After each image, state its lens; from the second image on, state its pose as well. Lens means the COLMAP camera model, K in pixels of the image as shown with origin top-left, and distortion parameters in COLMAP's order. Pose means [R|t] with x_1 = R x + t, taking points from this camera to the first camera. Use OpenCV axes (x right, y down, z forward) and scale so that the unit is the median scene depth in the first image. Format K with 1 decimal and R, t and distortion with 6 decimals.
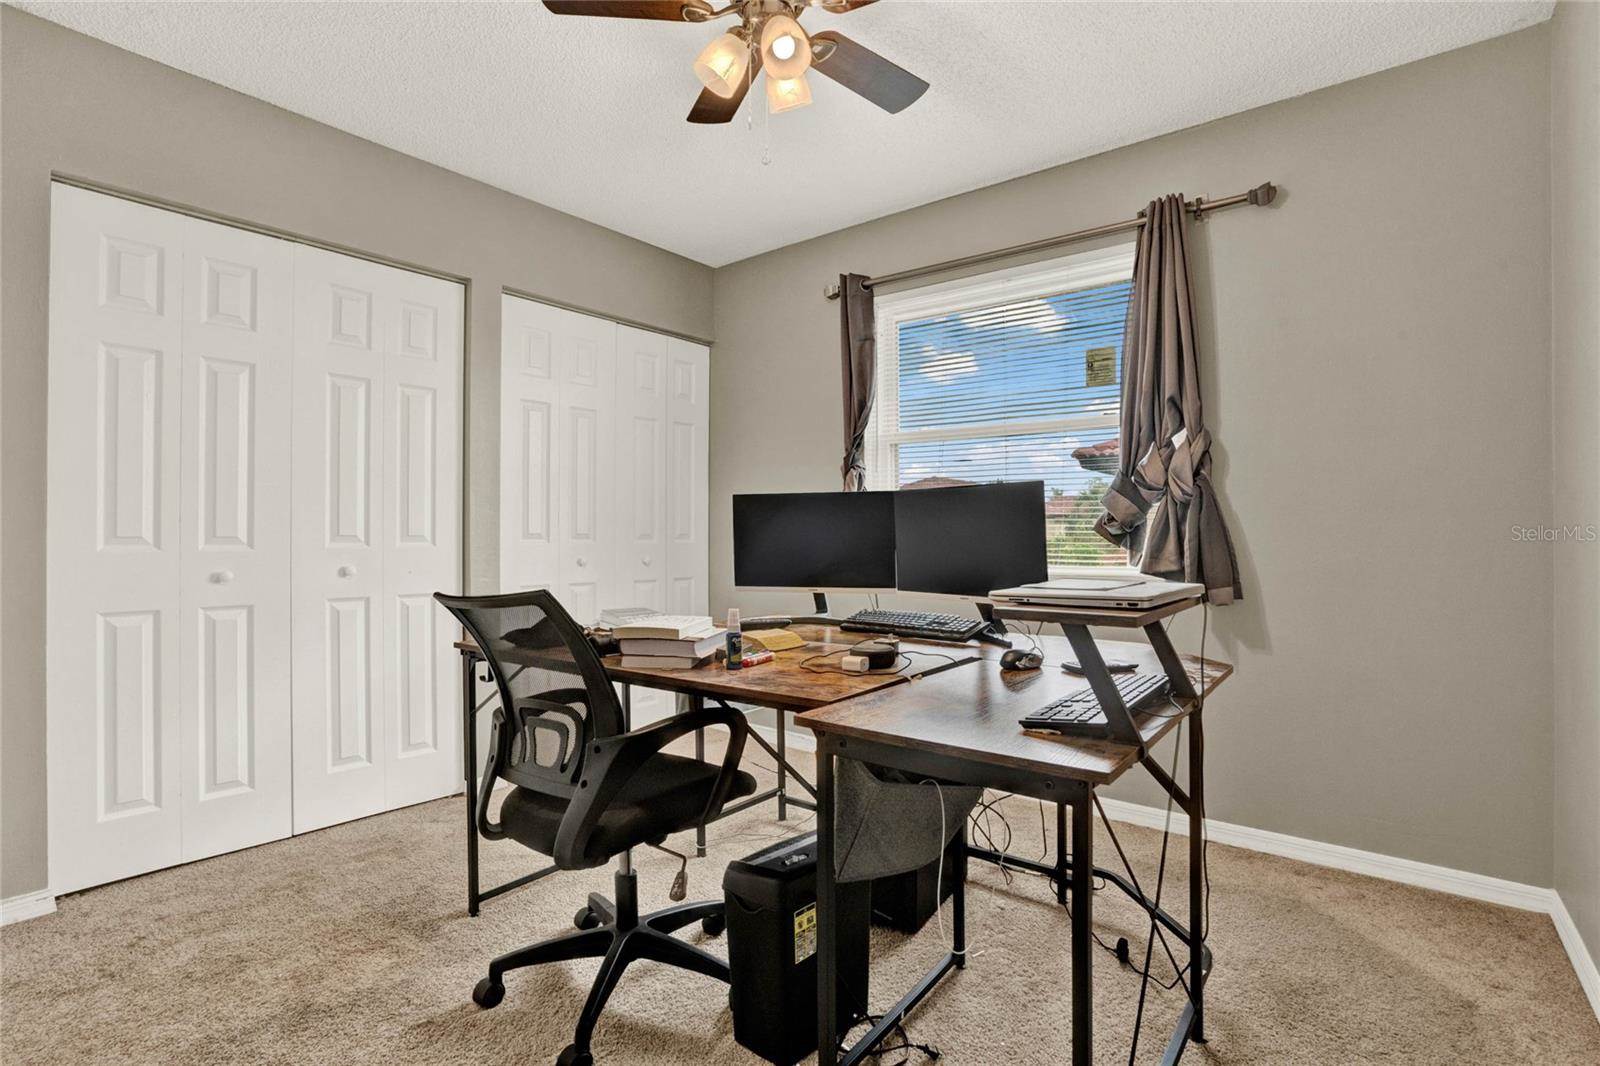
lens RADIAL K [[759.9, 0, 800.0], [0, 759.9, 533.0], [0, 0, 1]] dist [-0.030906, -0.000034]
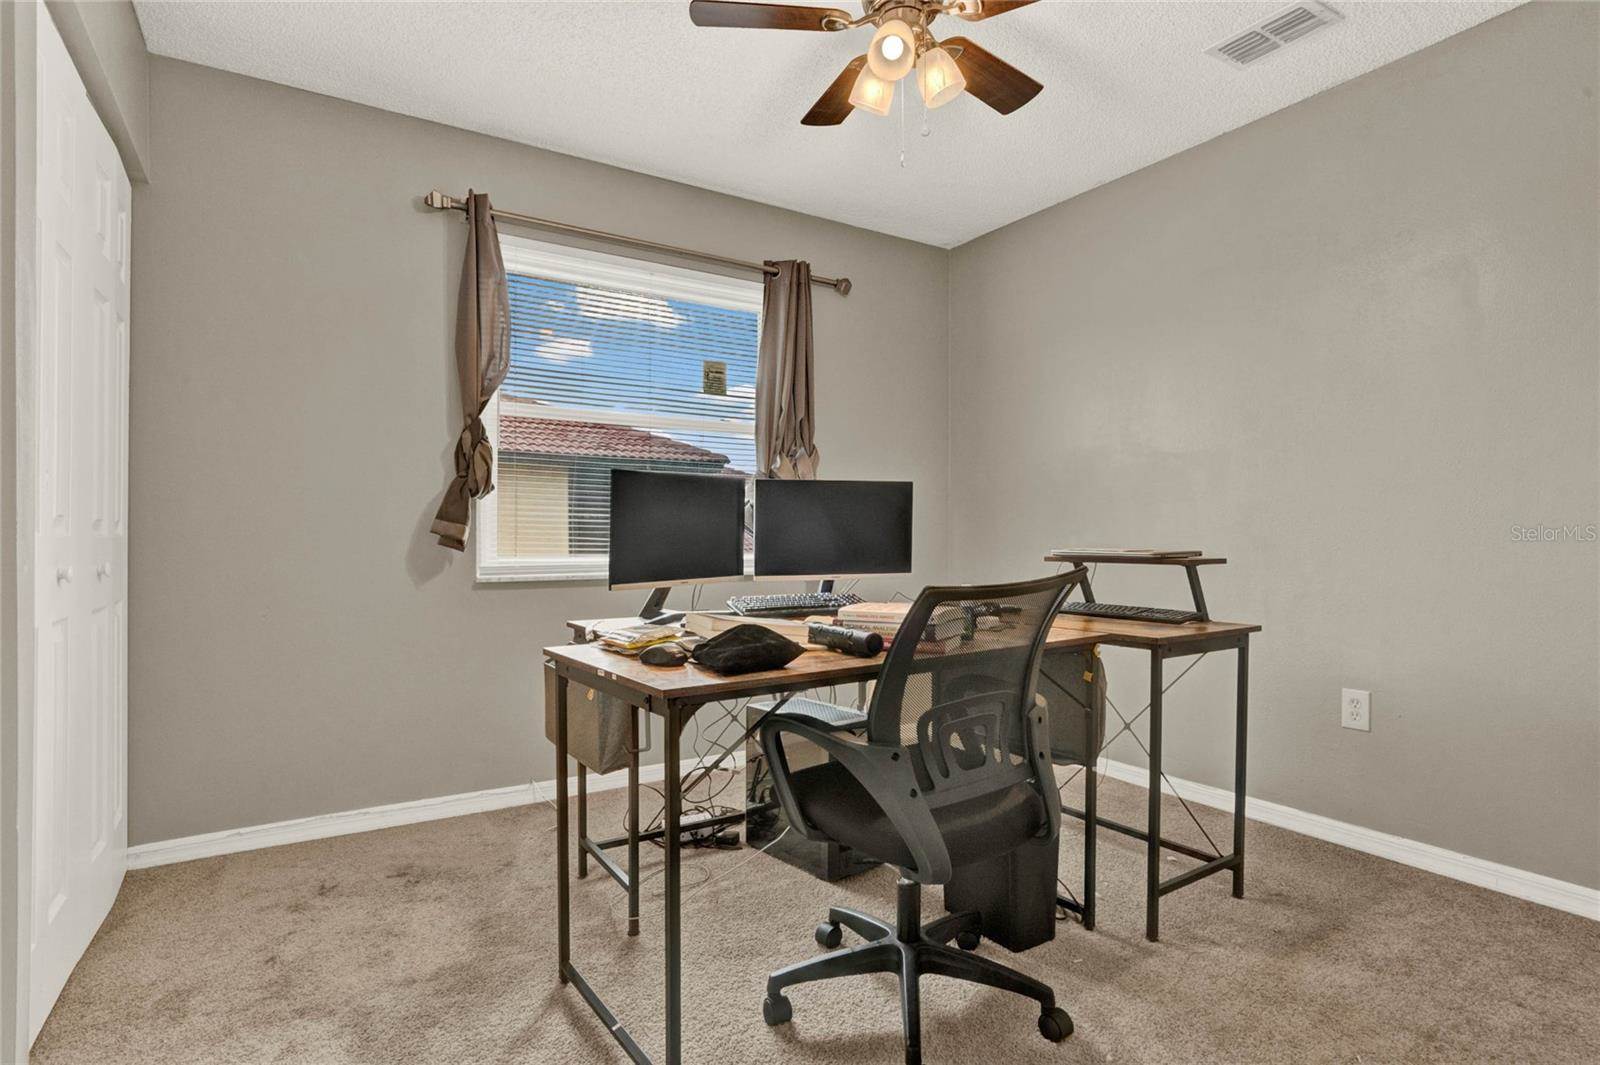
lens RADIAL K [[808.1, 0, 800.0], [0, 808.1, 532.5], [0, 0, 1]] dist [-0.000487, 0.000407]
pose [[0.348076, 0.001169, 0.937466, -0.748039], [-0.003196, 0.999995, -0.000061, 0.014941], [-0.937461, -0.002975, 0.348078, 0.477478]]
